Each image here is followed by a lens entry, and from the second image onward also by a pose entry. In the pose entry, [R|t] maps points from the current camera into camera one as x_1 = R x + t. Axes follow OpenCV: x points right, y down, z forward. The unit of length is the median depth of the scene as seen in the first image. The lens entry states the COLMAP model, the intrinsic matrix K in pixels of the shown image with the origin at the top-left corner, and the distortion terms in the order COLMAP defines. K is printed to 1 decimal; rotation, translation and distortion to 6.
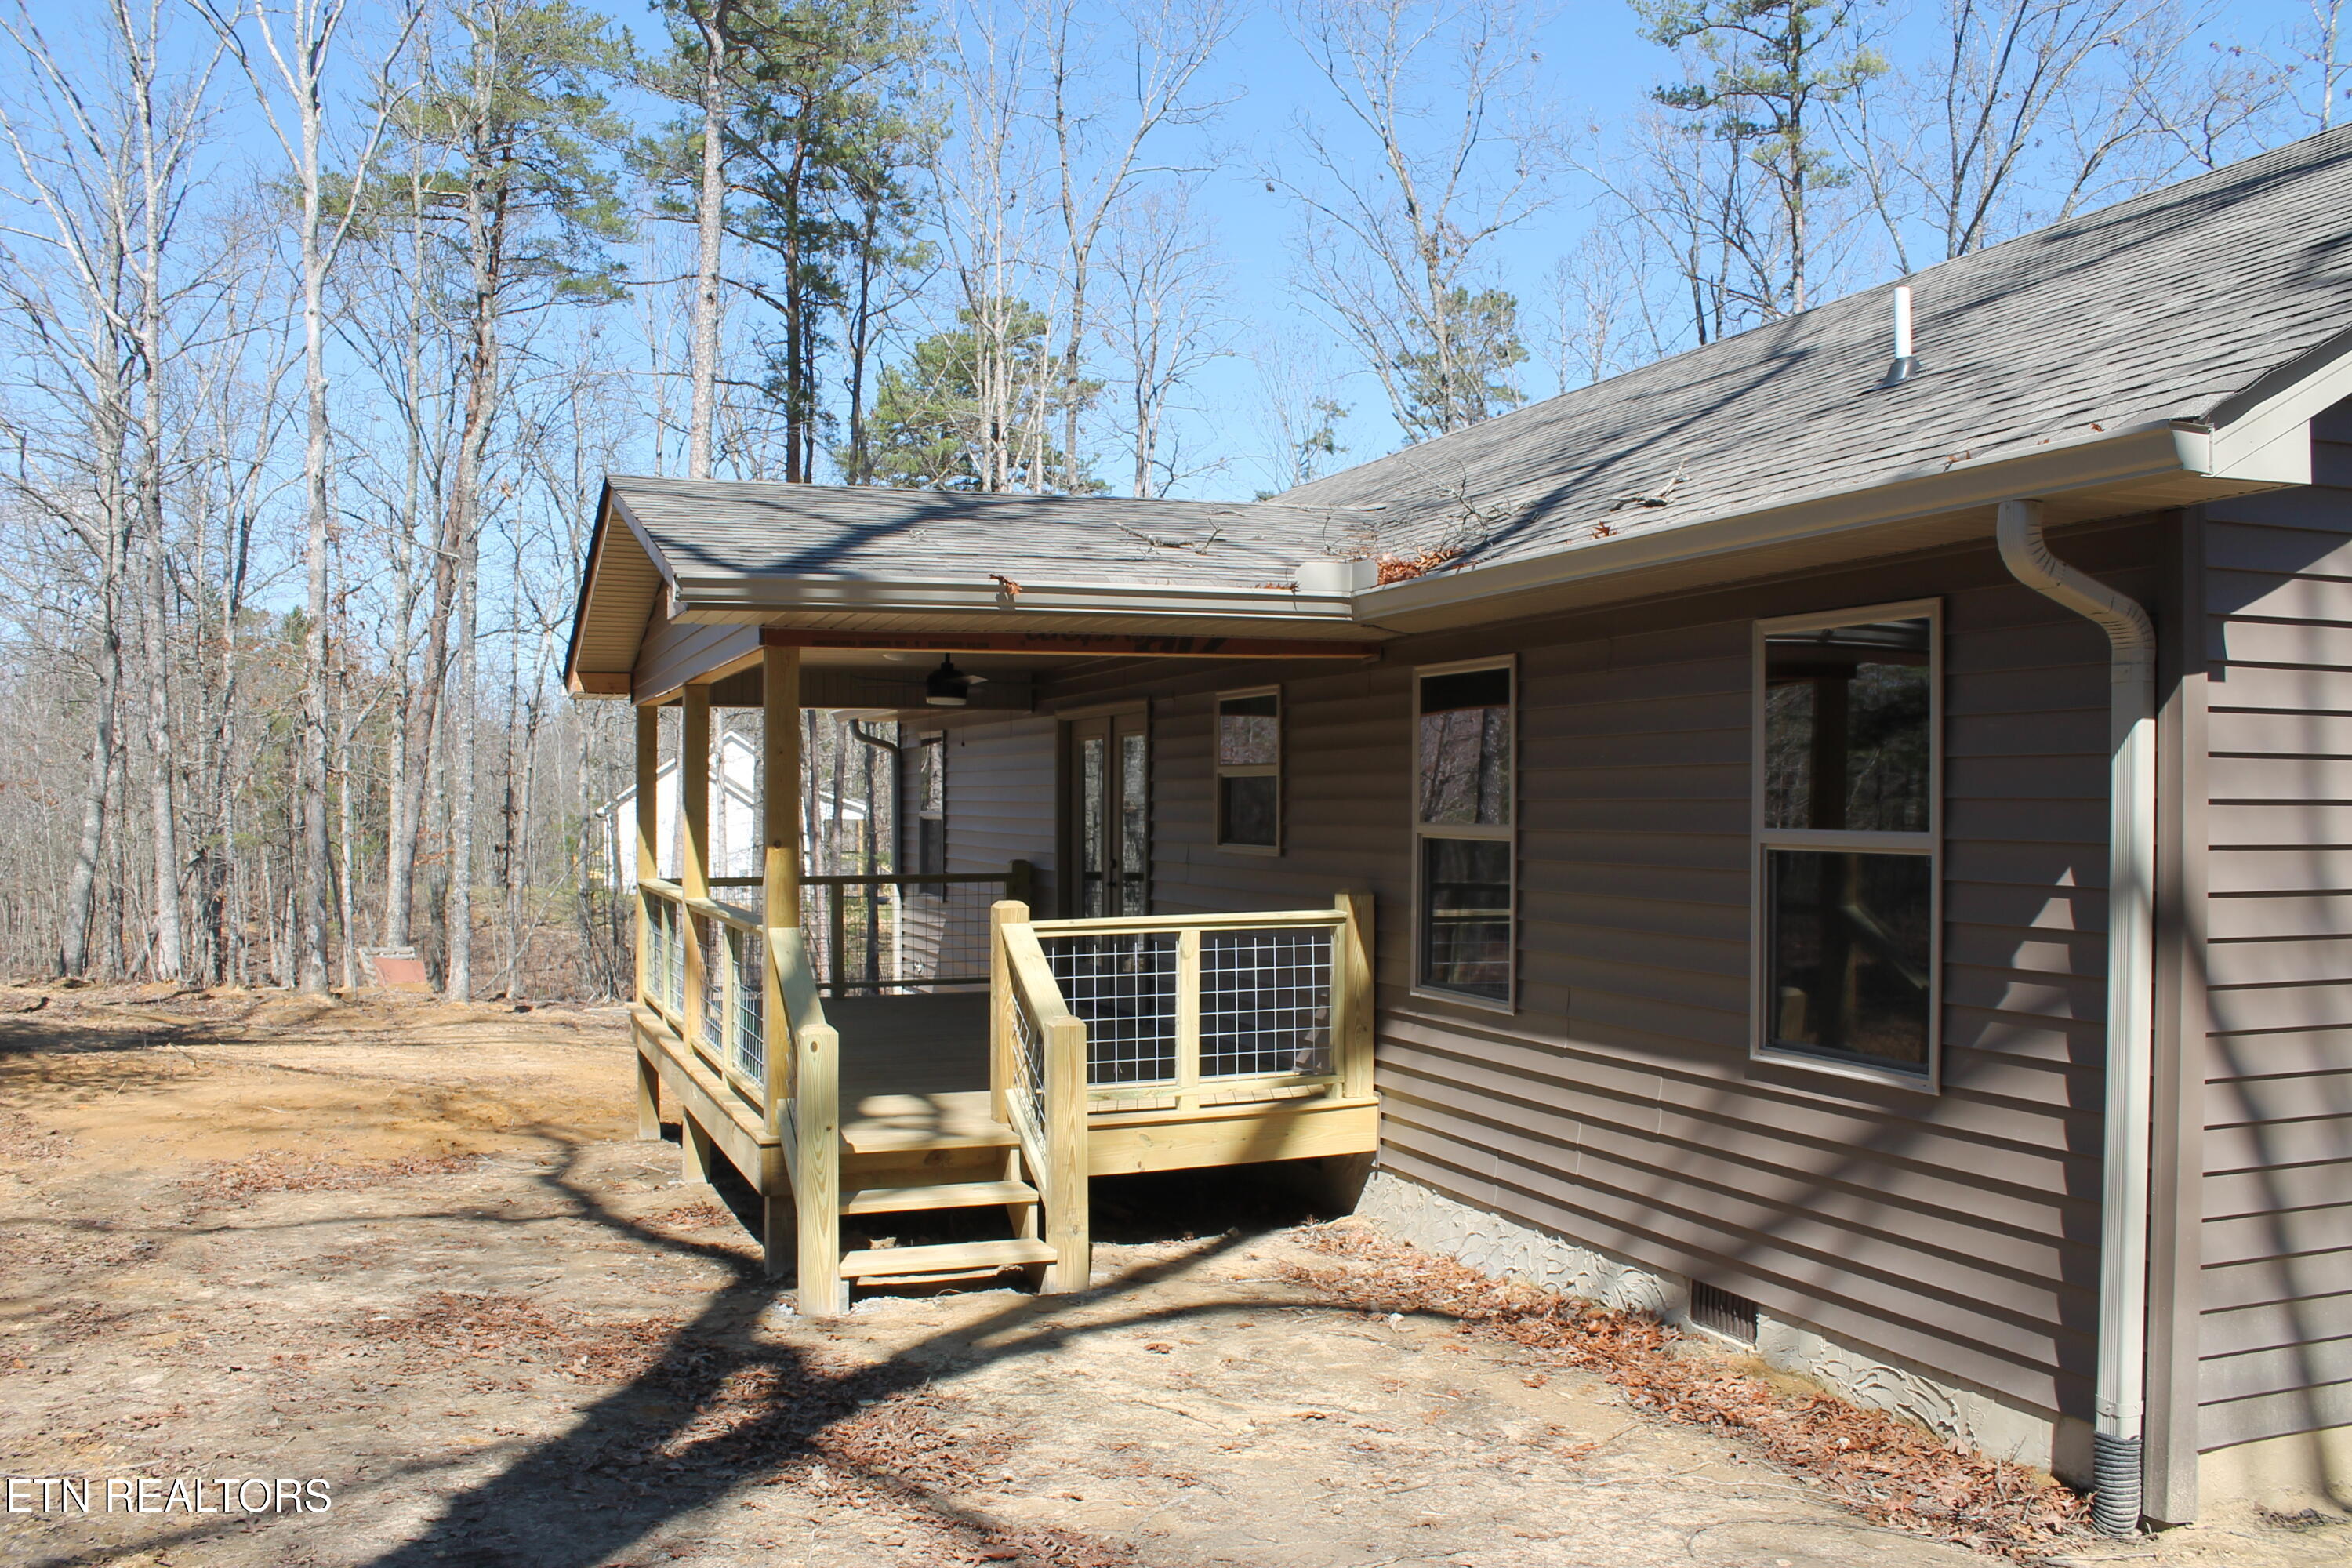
lens RADIAL K [[2018.7, 0, 1166.7], [0, 2018.7, 793.2], [0, 0, 1]] dist [-0.156857, 0.146476]
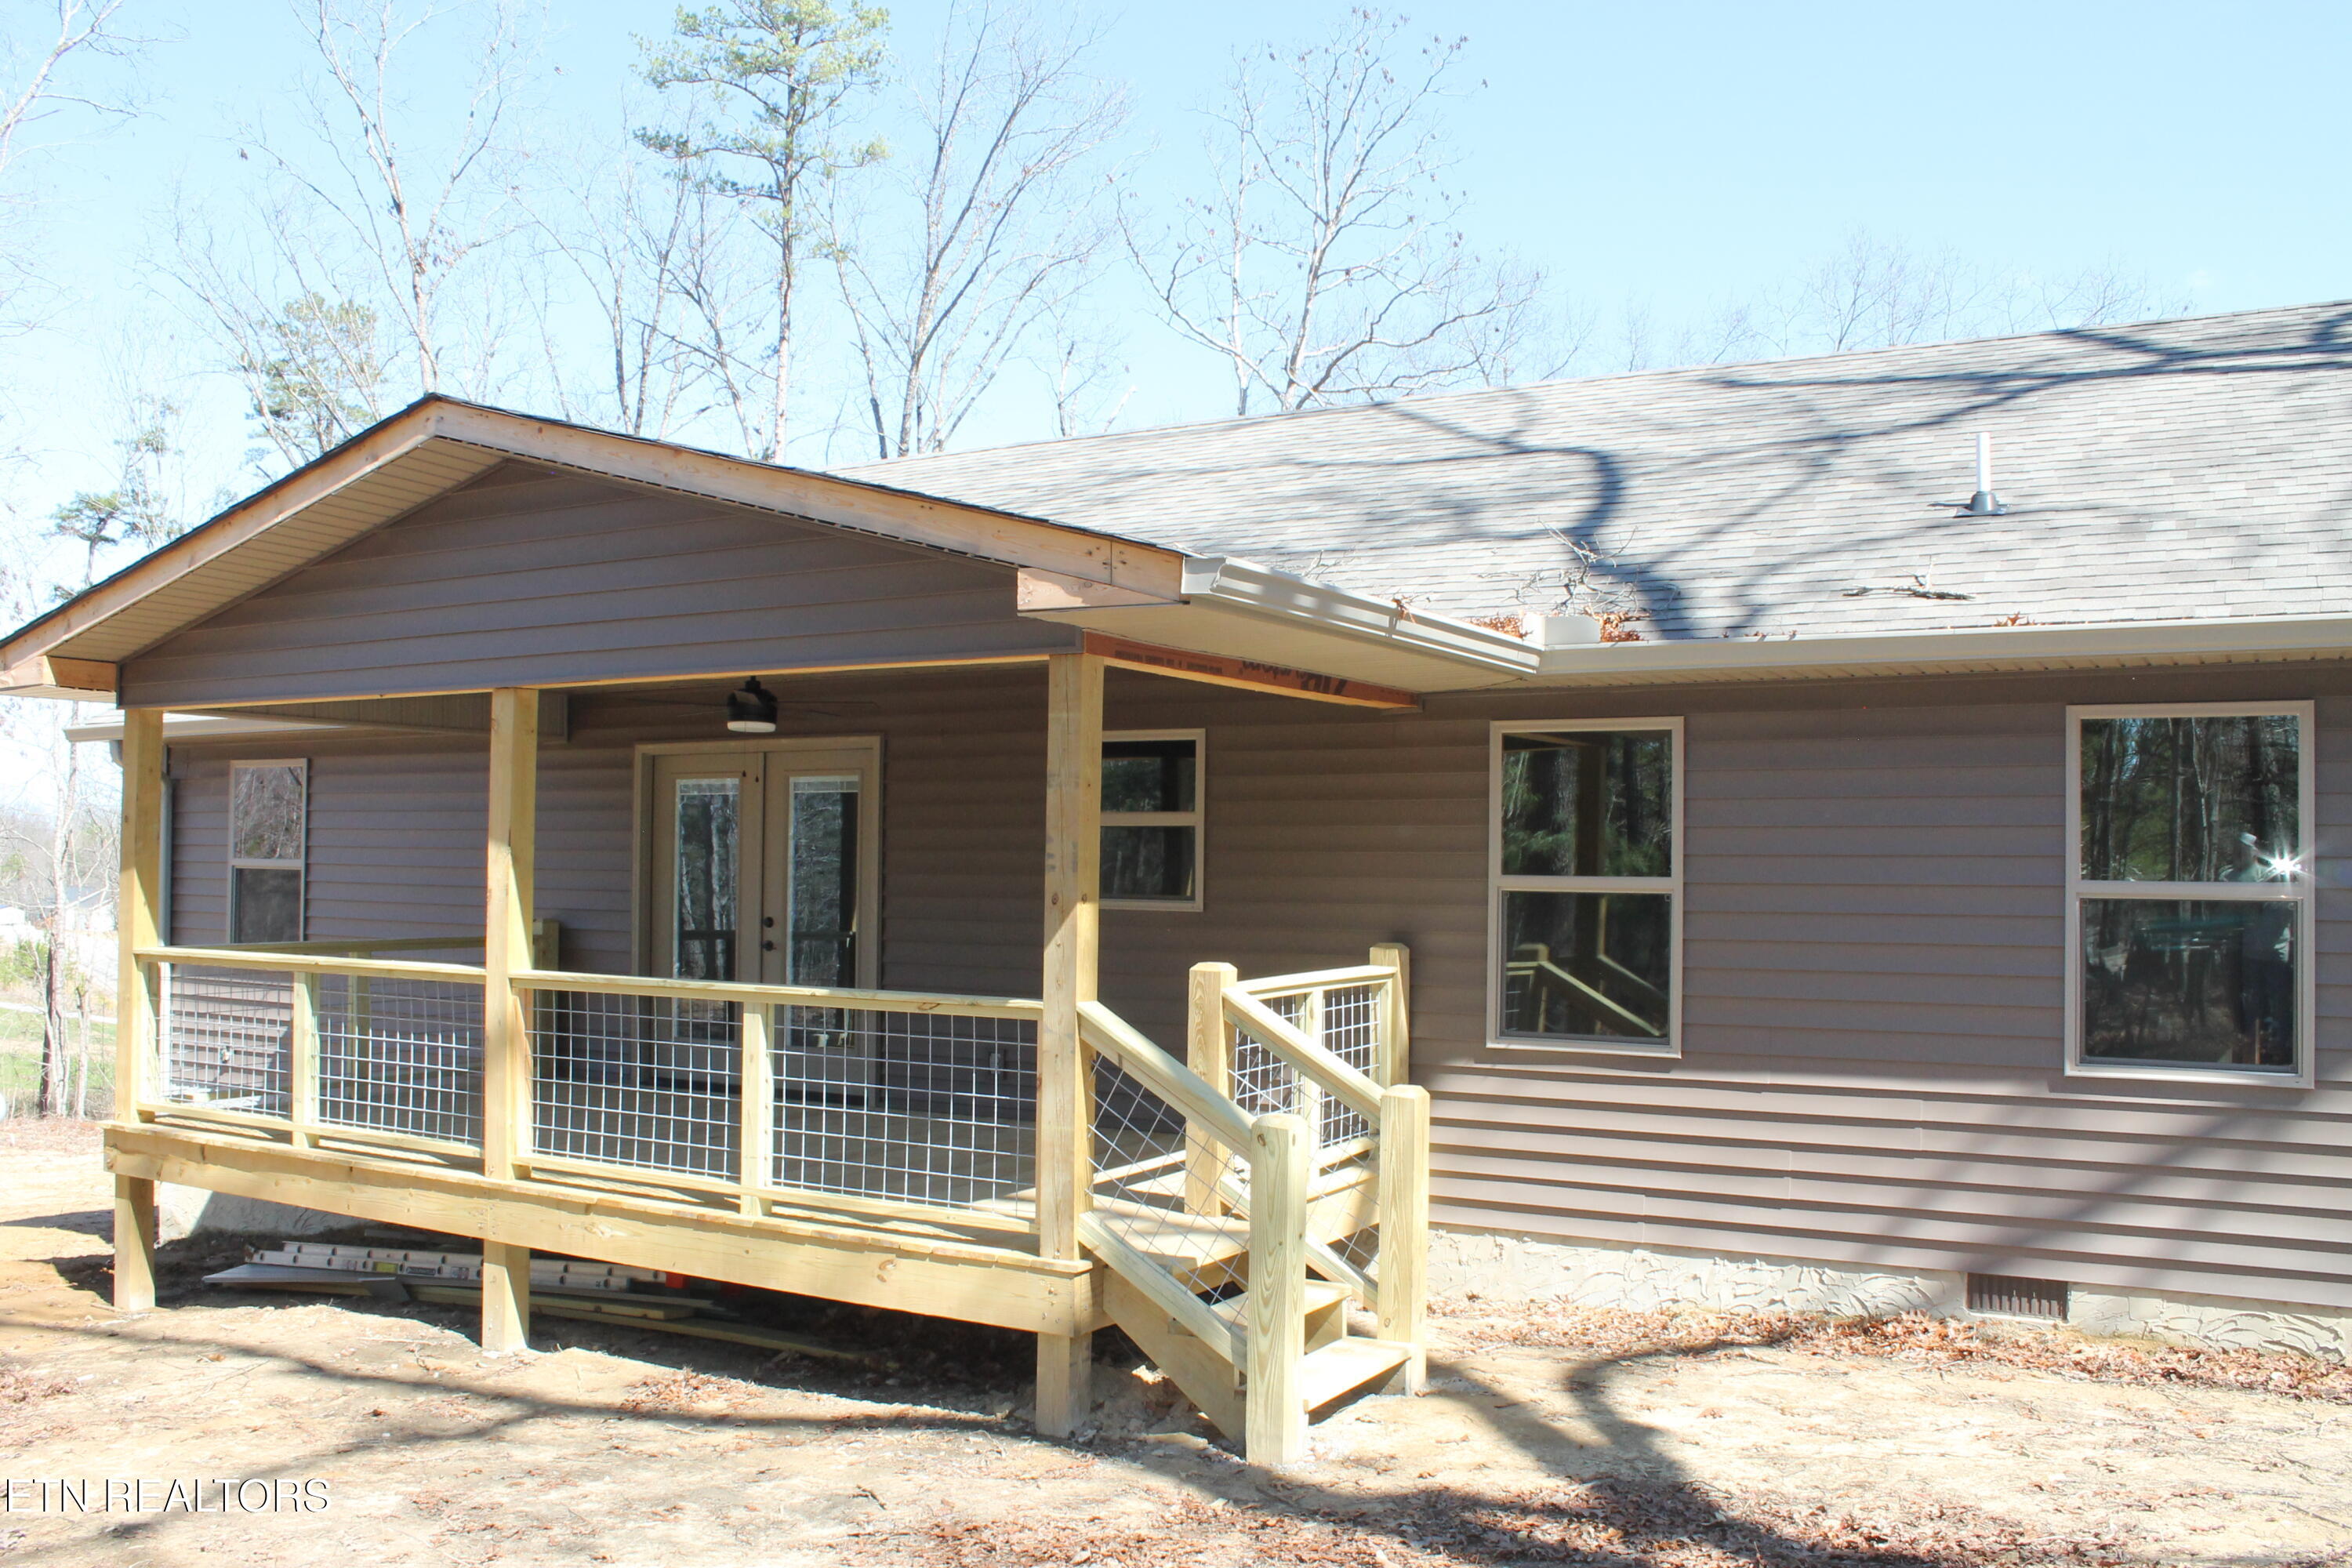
lens RADIAL K [[2018.7, 0, 1166.7], [0, 2018.7, 793.2], [0, 0, 1]] dist [-0.156857, 0.146476]
pose [[0.770921, 0.029651, 0.636240, -0.749963], [-0.011470, 0.999400, -0.032677, 0.009492], [-0.636827, 0.017893, 0.770799, 0.381971]]
